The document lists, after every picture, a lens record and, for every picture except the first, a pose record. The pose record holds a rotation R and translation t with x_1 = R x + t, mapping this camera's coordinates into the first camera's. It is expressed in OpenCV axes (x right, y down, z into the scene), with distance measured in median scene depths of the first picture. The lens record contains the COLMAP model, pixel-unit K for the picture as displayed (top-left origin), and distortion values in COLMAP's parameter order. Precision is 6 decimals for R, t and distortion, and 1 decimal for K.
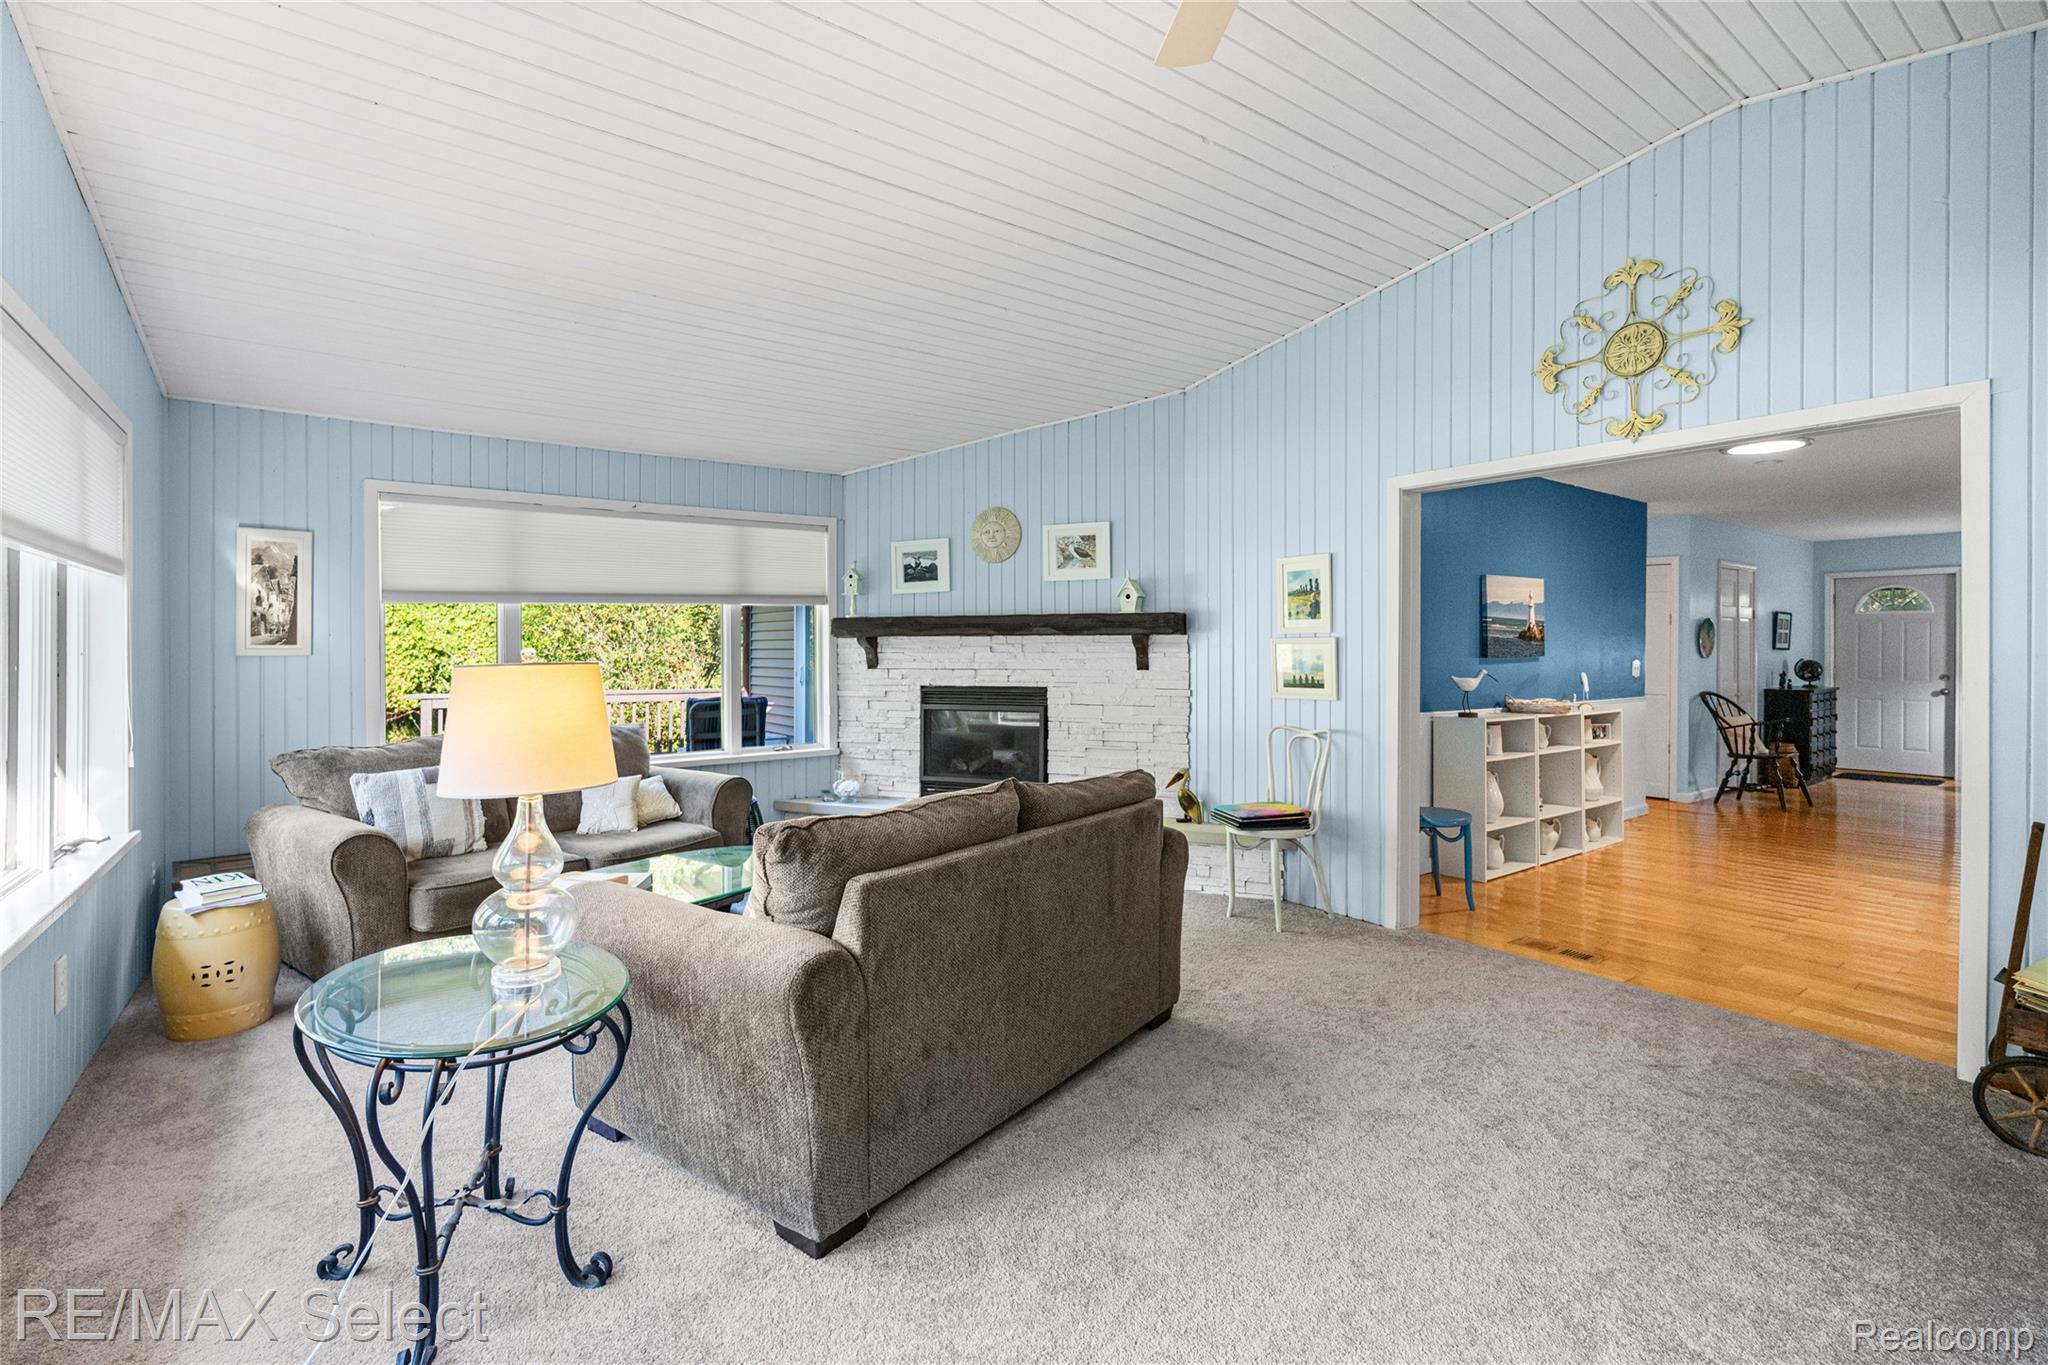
lens RADIAL K [[917.1, 0, 1013.3], [0, 917.1, 643.3], [0, 0, 1]] dist [-0.005372, 0.000281]
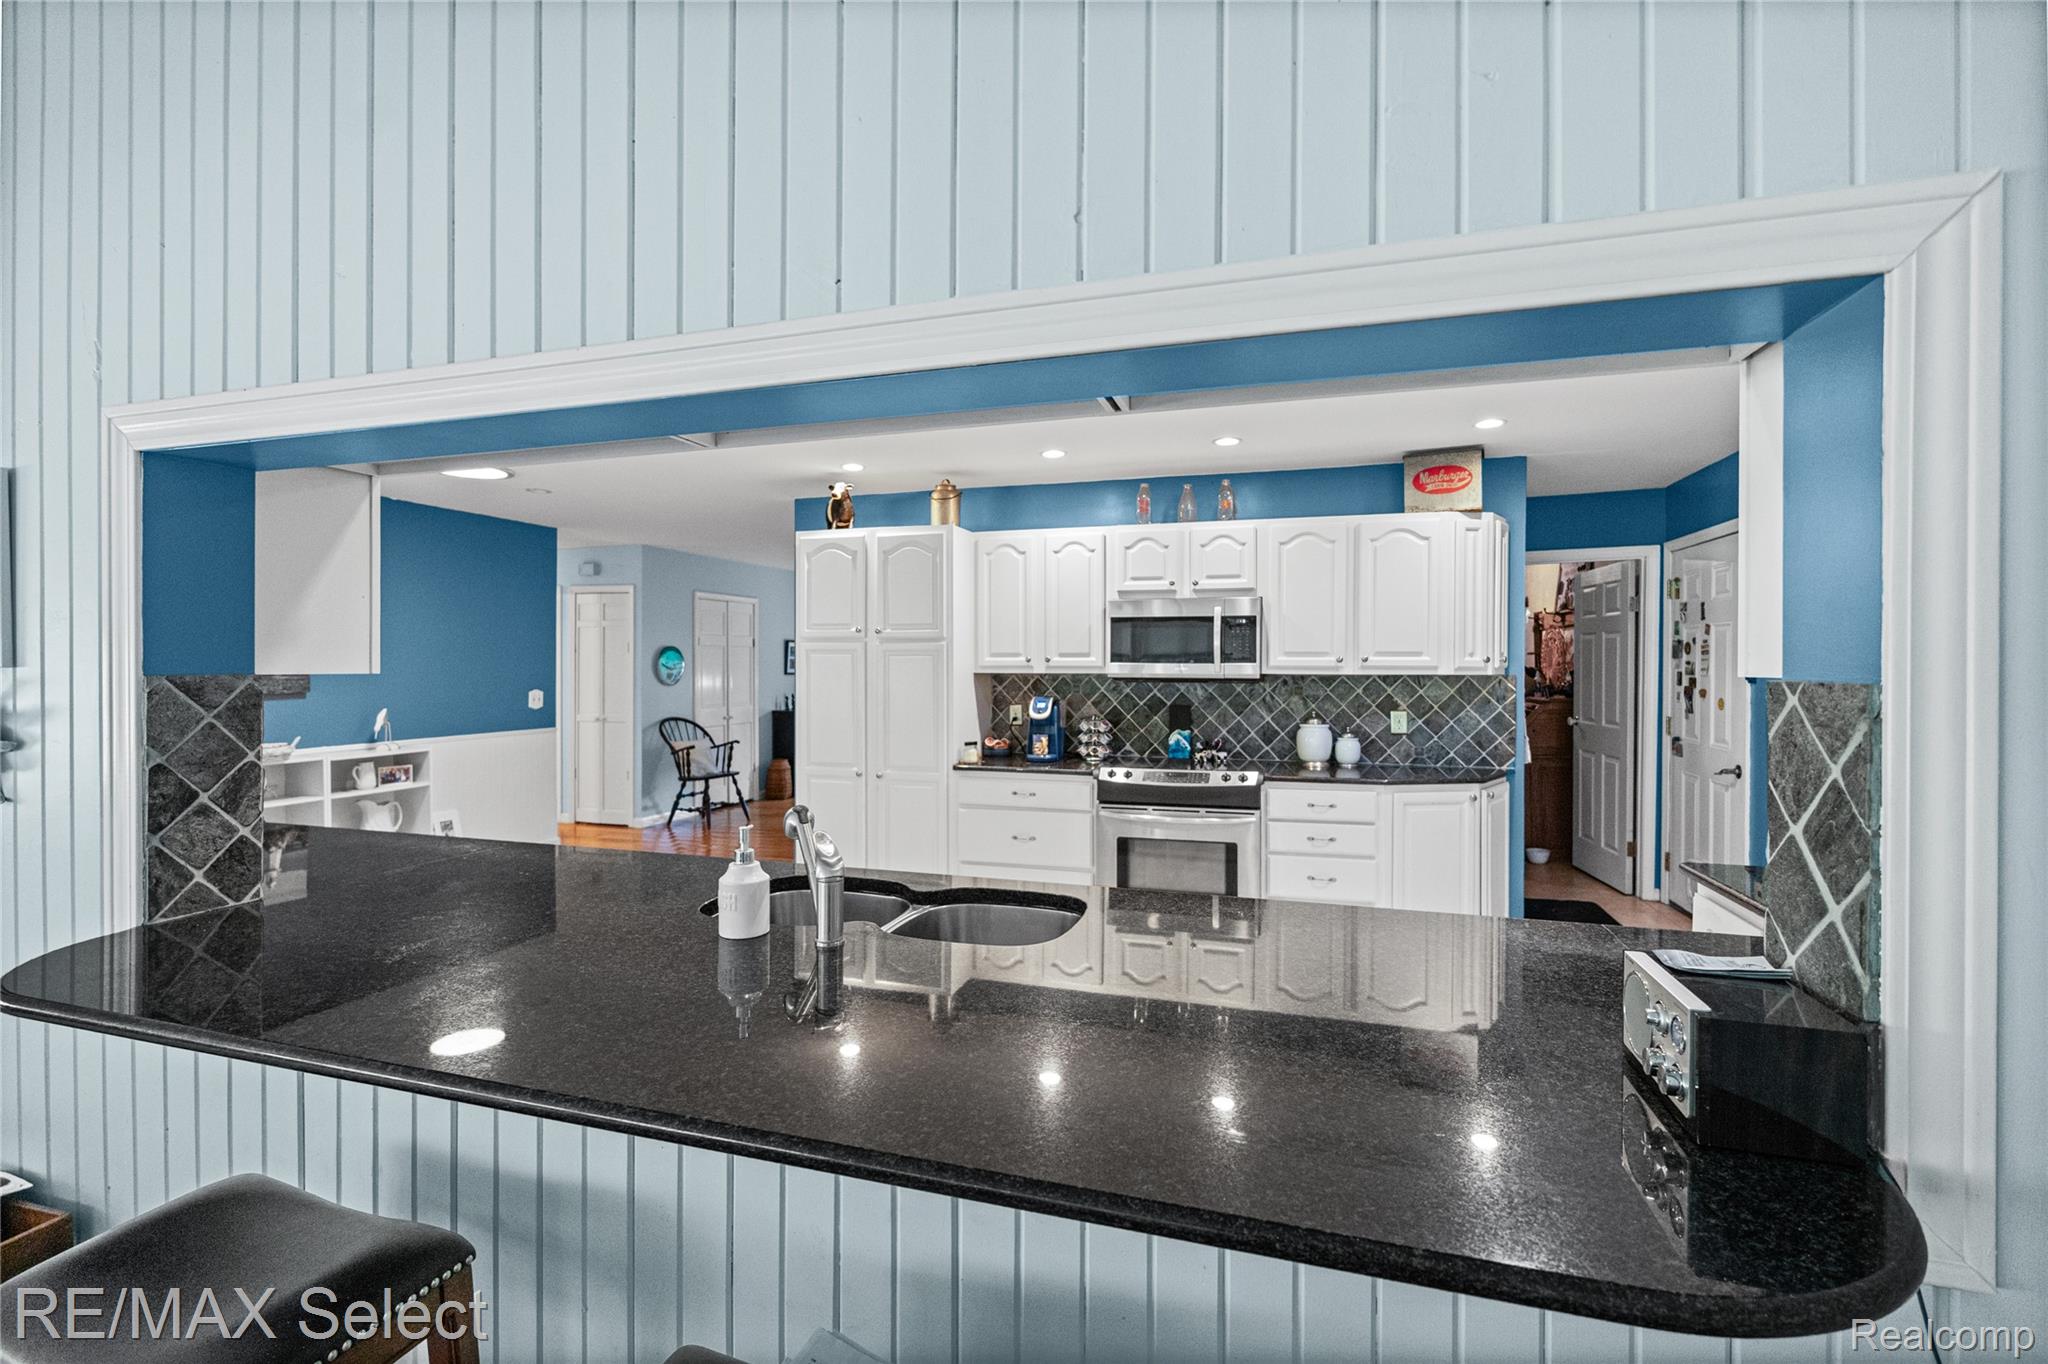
lens RADIAL K [[917.1, 0, 1020.2], [0, 917.1, 674.7], [0, 0, 1]] dist [-0.005372, 0.000281]
pose [[0.805390, -0.007890, 0.592692, 0.658742], [-0.003193, 0.999839, 0.017649, -0.020405], [-0.592736, -0.016107, 0.805236, -0.088021]]
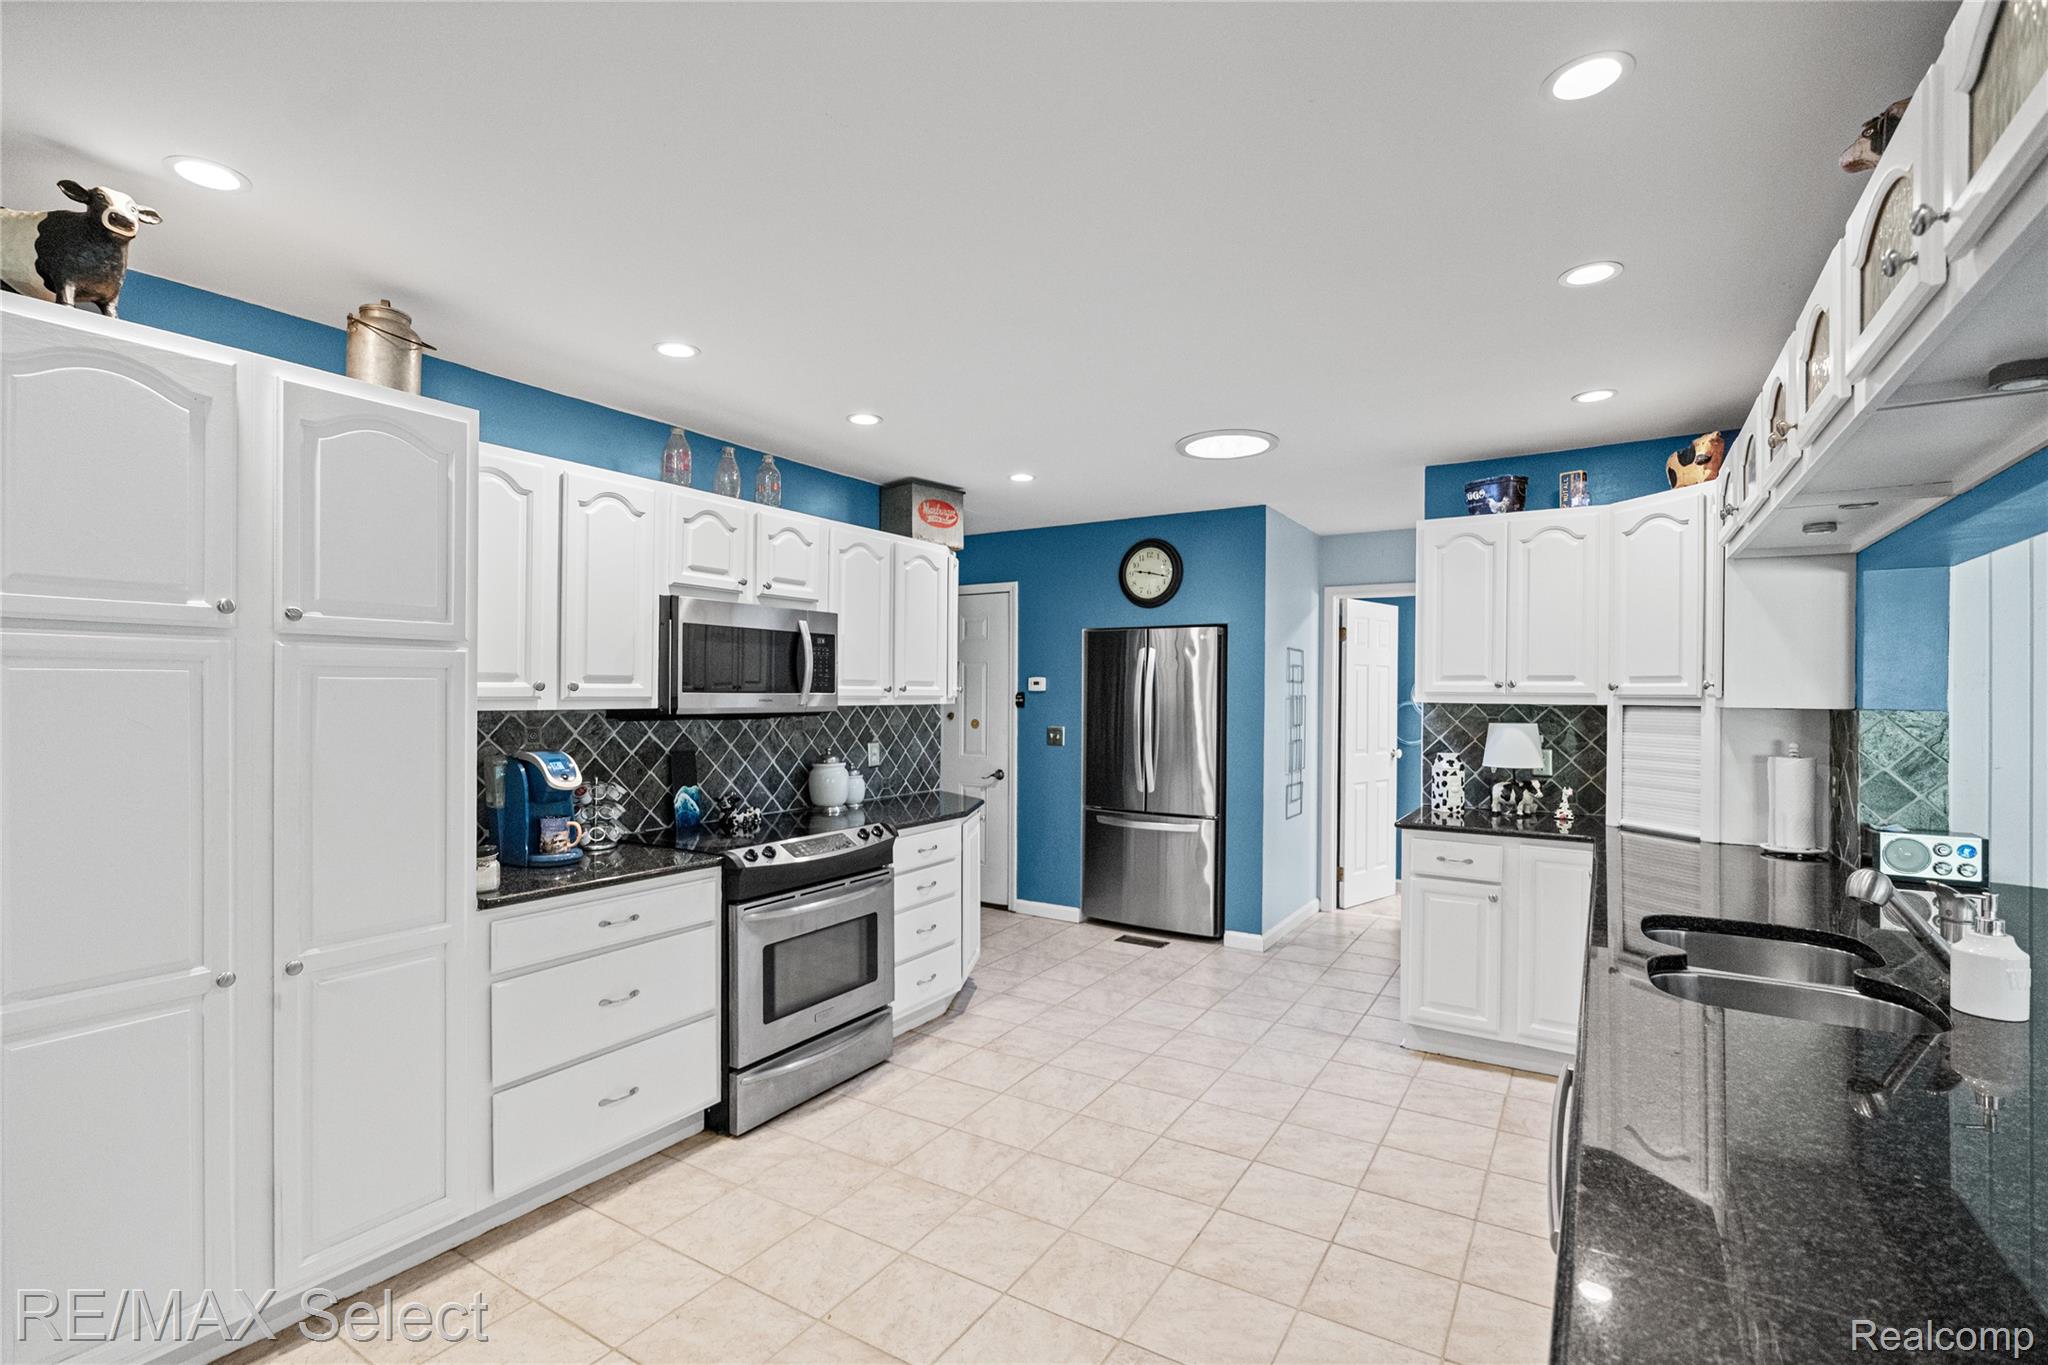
lens RADIAL K [[917.1, 0, 1022.9], [0, 917.1, 706.5], [0, 0, 1]] dist [-0.005372, 0.000281]
pose [[-0.362223, -0.017087, 0.931935, 0.635914], [-0.010525, 0.999843, 0.014241, -0.018102], [-0.932032, -0.004651, -0.362346, 0.542130]]
